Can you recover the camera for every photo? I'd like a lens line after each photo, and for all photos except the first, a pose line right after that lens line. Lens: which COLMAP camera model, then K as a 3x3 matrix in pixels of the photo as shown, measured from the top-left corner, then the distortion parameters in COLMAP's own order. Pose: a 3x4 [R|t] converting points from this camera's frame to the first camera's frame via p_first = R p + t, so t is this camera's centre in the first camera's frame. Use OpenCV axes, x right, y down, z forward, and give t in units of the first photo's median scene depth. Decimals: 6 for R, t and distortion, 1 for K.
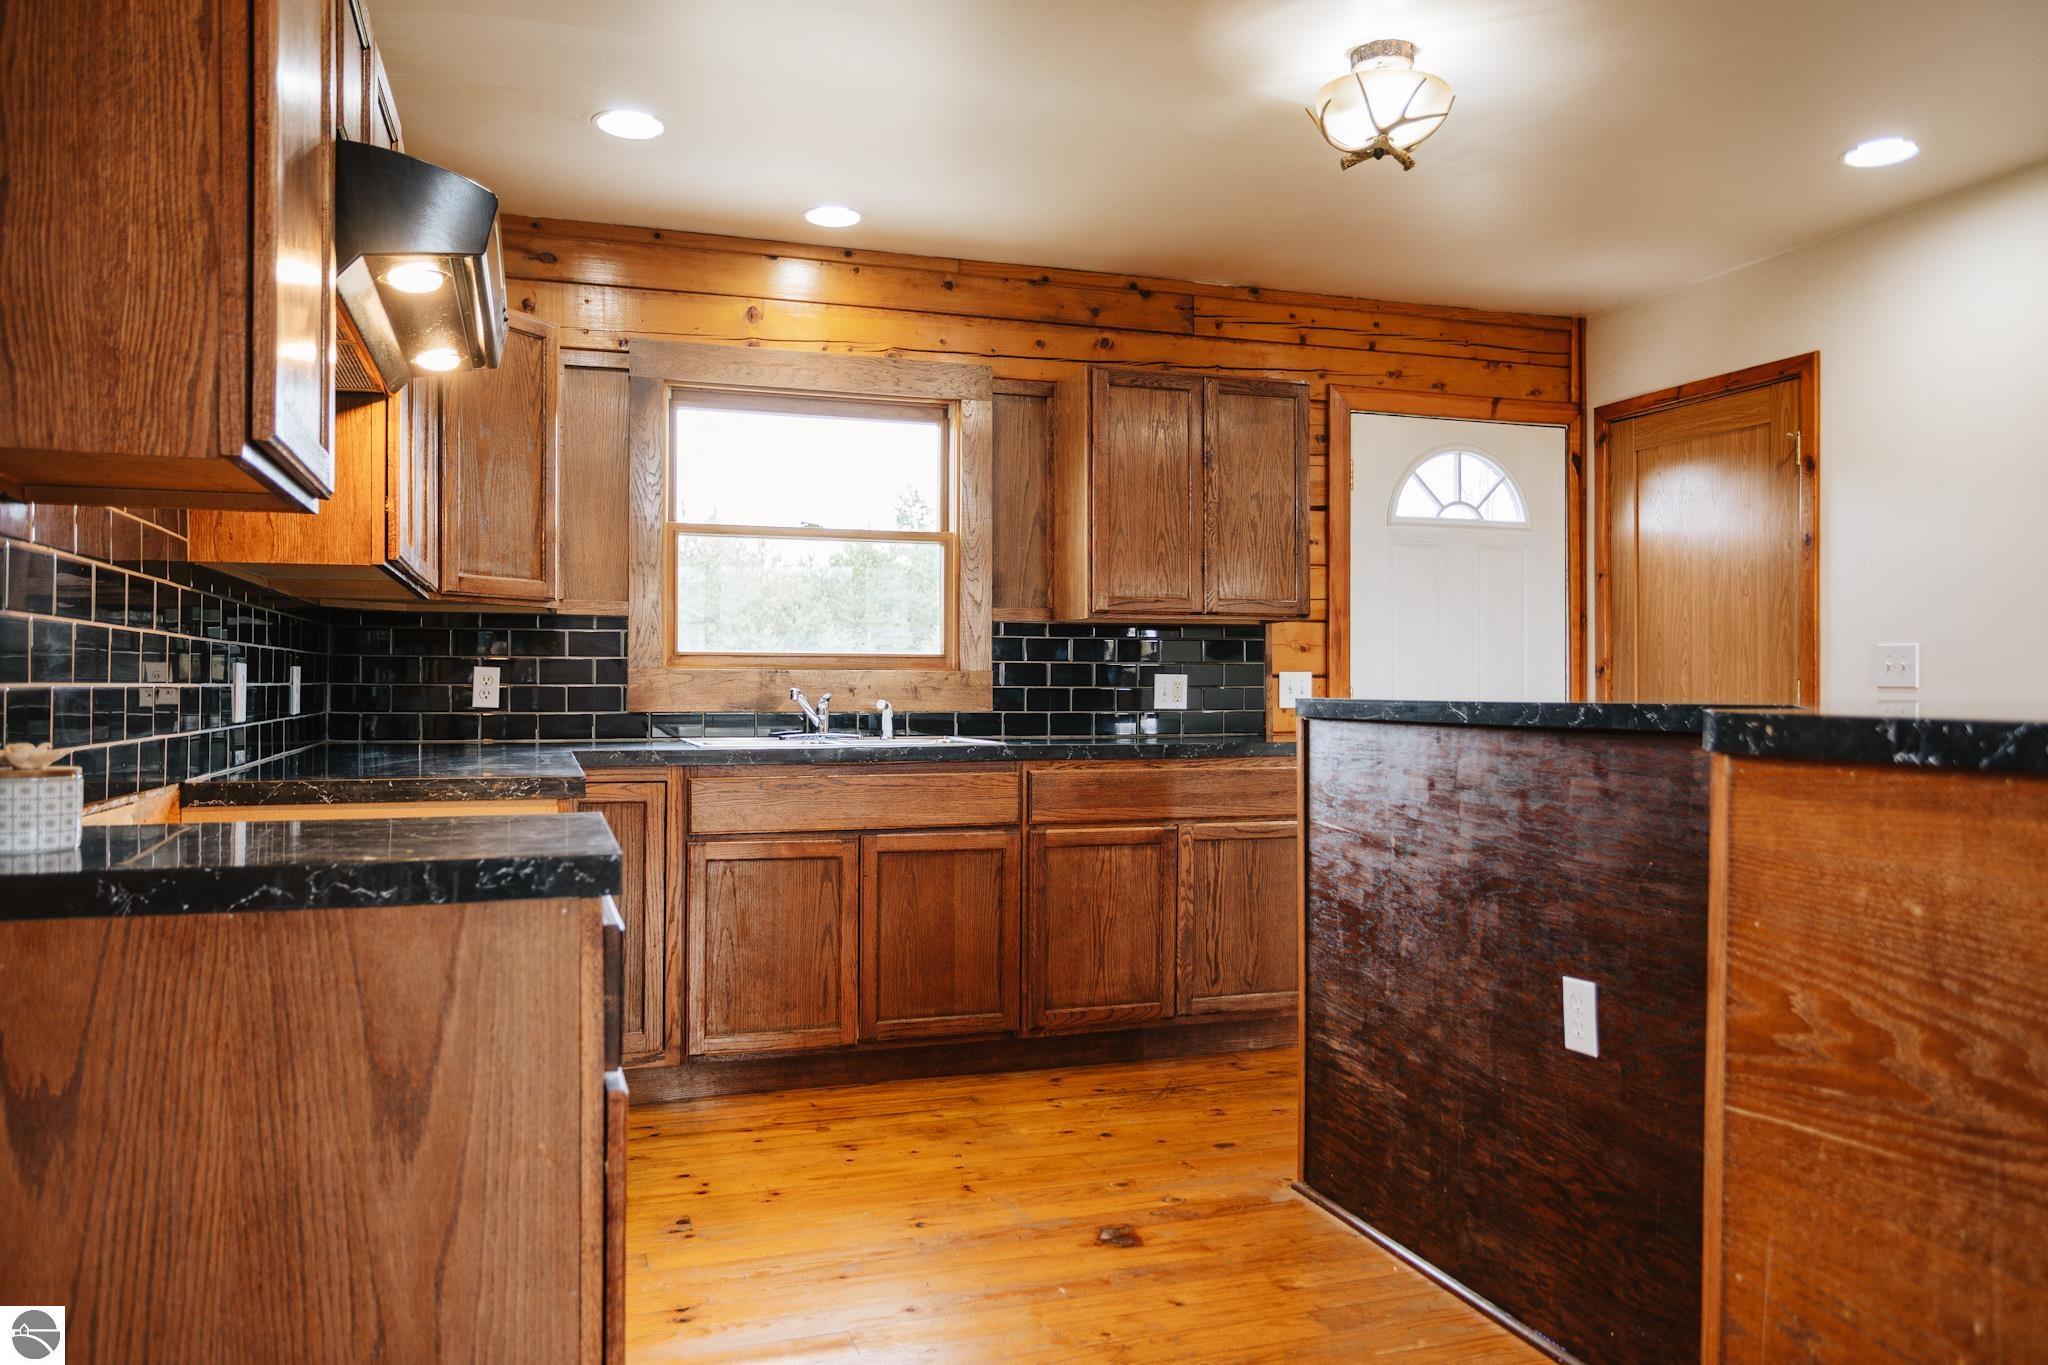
lens RADIAL K [[1463.4, 0, 1013.7], [0, 1463.4, 676.8], [0, 0, 1]] dist [-0.014934, 0.015123]
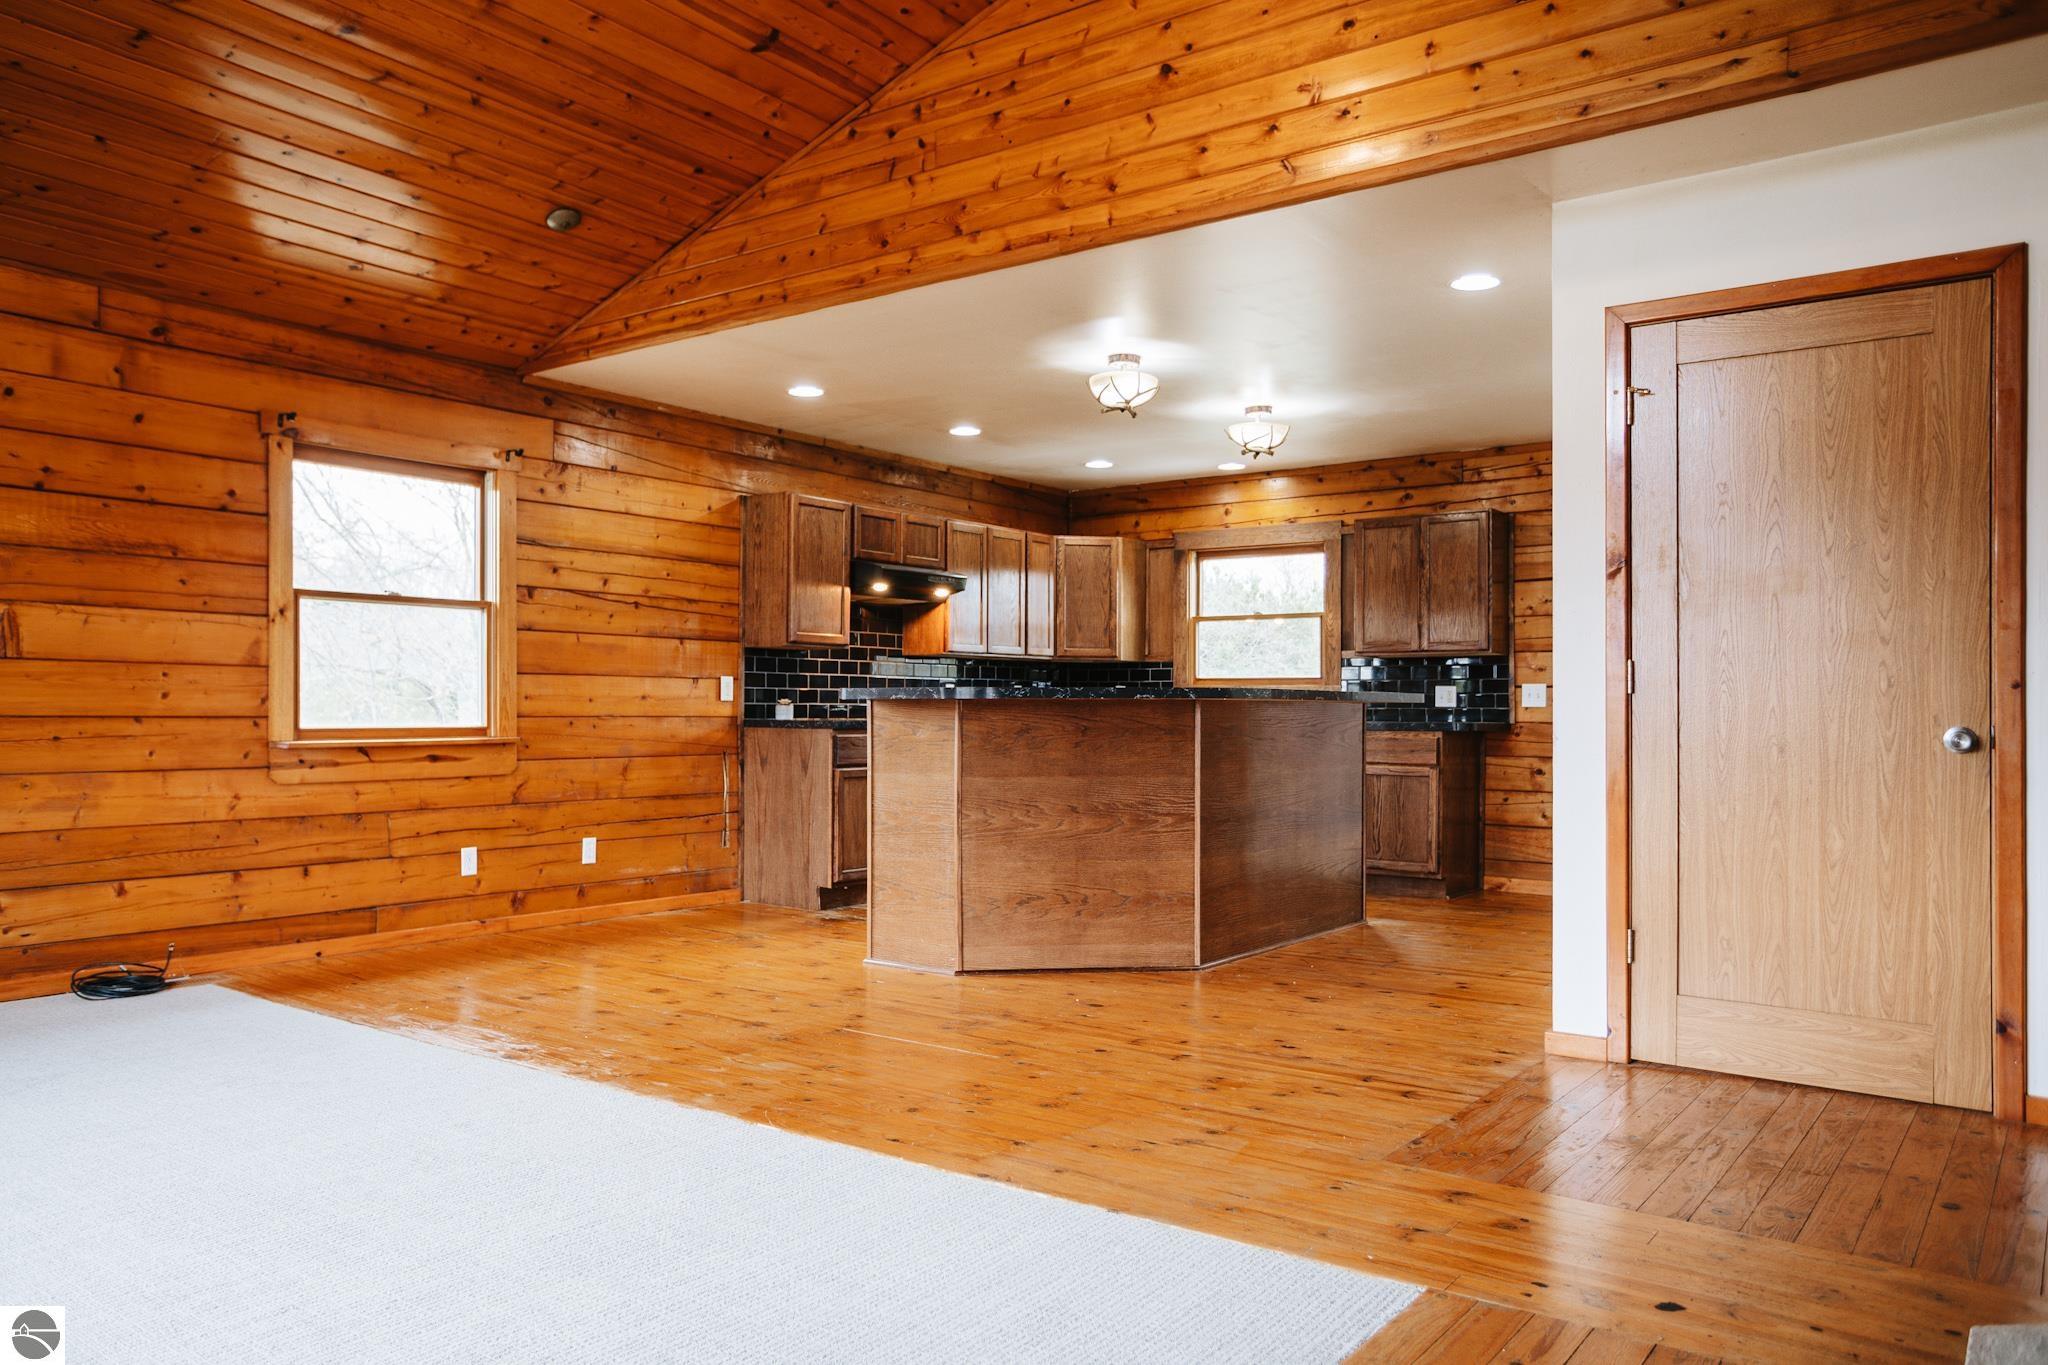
lens RADIAL K [[1463.4, 0, 1010.7], [0, 1463.4, 699.5], [0, 0, 1]] dist [-0.014934, 0.015123]
pose [[0.574380, -0.006370, -0.818564, 1.316686], [0.001438, 0.999976, -0.006773, 0.026983], [0.818587, 0.002713, 0.574376, -0.418017]]
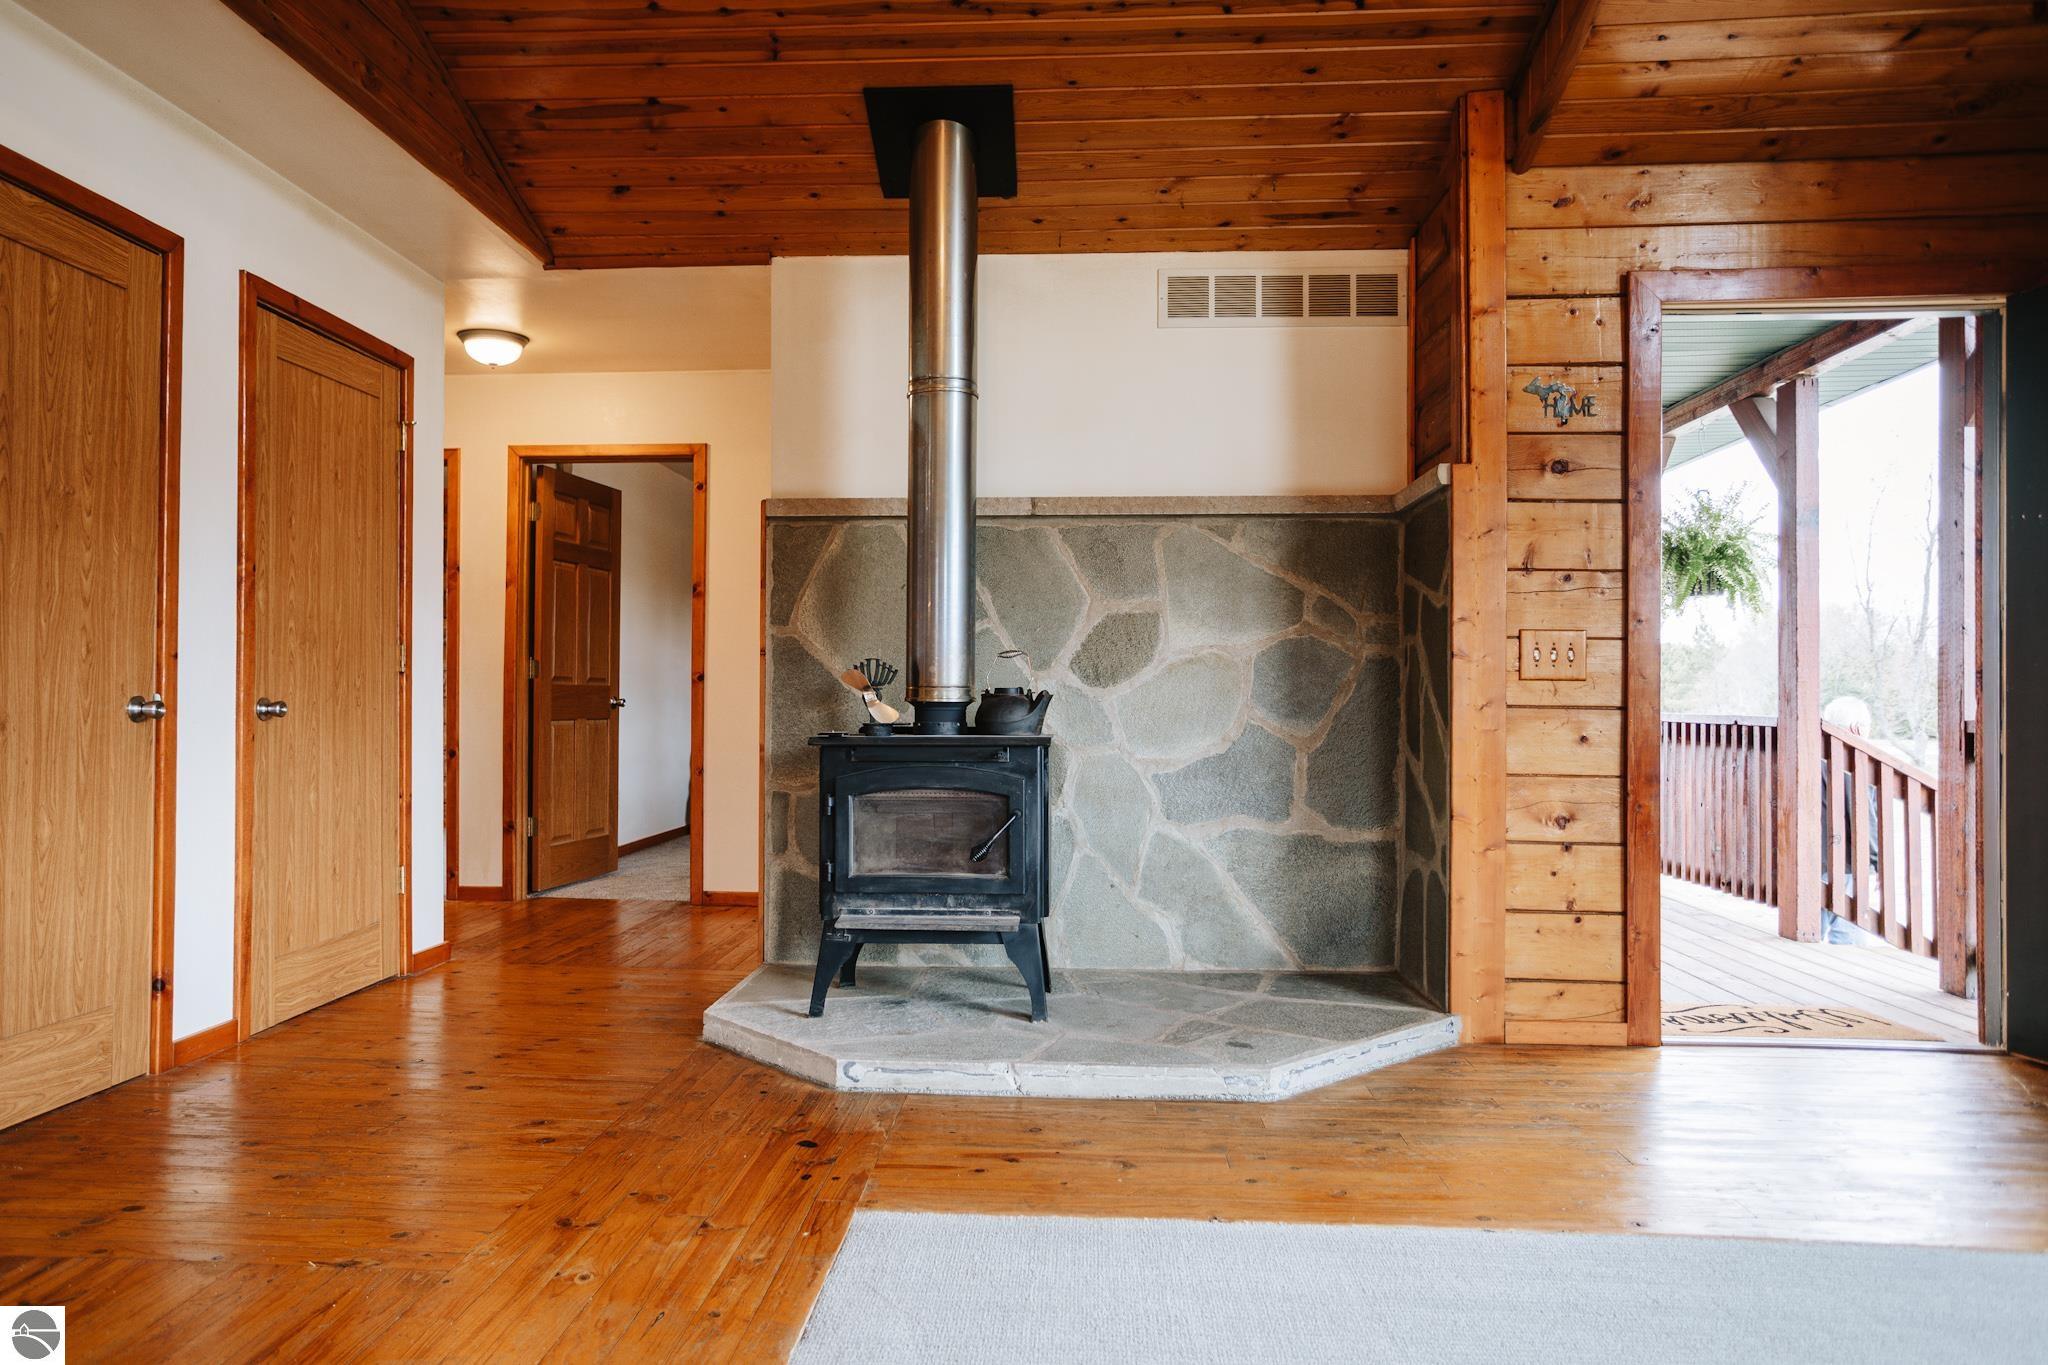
lens RADIAL K [[1351.9, 0, 980.8], [0, 1351.9, 679.6], [0, 0, 1]] dist [-0.019634, 0.007078]
pose [[0.385850, 0.010034, 0.922507, 0.439690], [-0.010673, 0.999922, -0.006412, 0.028453], [-0.922500, -0.007372, 0.385927, -0.231674]]
